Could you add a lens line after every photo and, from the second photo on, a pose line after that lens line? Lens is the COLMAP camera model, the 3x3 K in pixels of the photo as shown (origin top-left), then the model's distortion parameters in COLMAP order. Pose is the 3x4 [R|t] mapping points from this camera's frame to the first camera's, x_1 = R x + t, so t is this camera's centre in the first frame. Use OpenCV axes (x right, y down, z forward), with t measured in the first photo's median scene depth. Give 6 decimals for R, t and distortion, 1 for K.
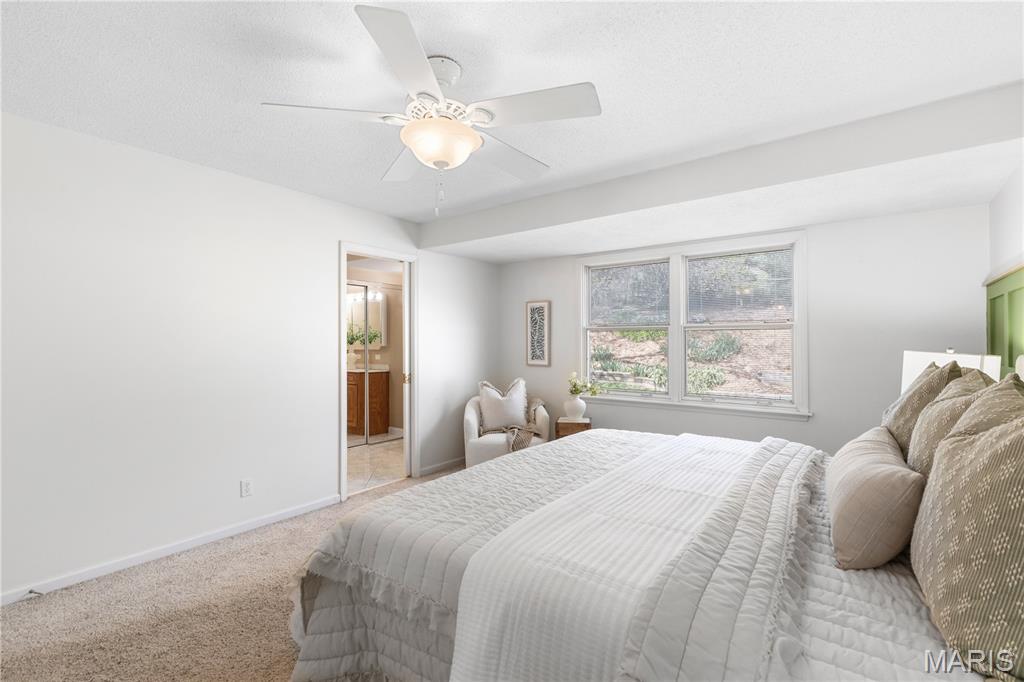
lens RADIAL K [[456.7, 0, 511.8], [0, 456.7, 343.7], [0, 0, 1]] dist [0.002938, -0.000014]
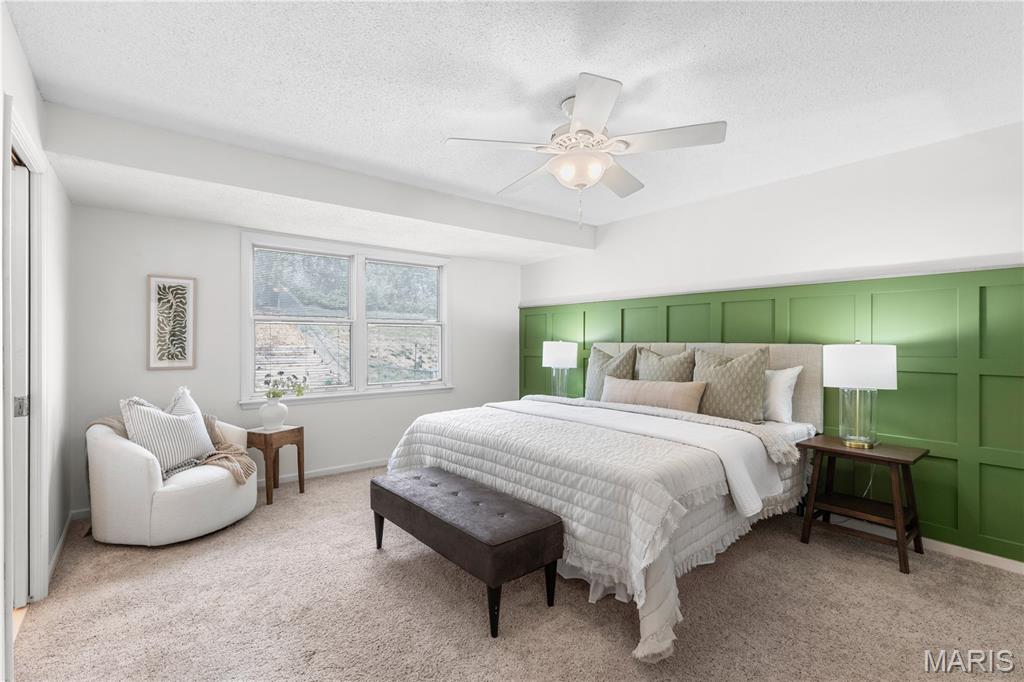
lens RADIAL K [[456.7, 0, 510.0], [0, 456.7, 339.4], [0, 0, 1]] dist [0.002938, -0.000014]
pose [[0.253208, 0.002924, 0.967407, -0.495792], [0.001901, 0.999992, -0.003520, 0.006629], [-0.967410, 0.002731, 0.253201, 0.323830]]
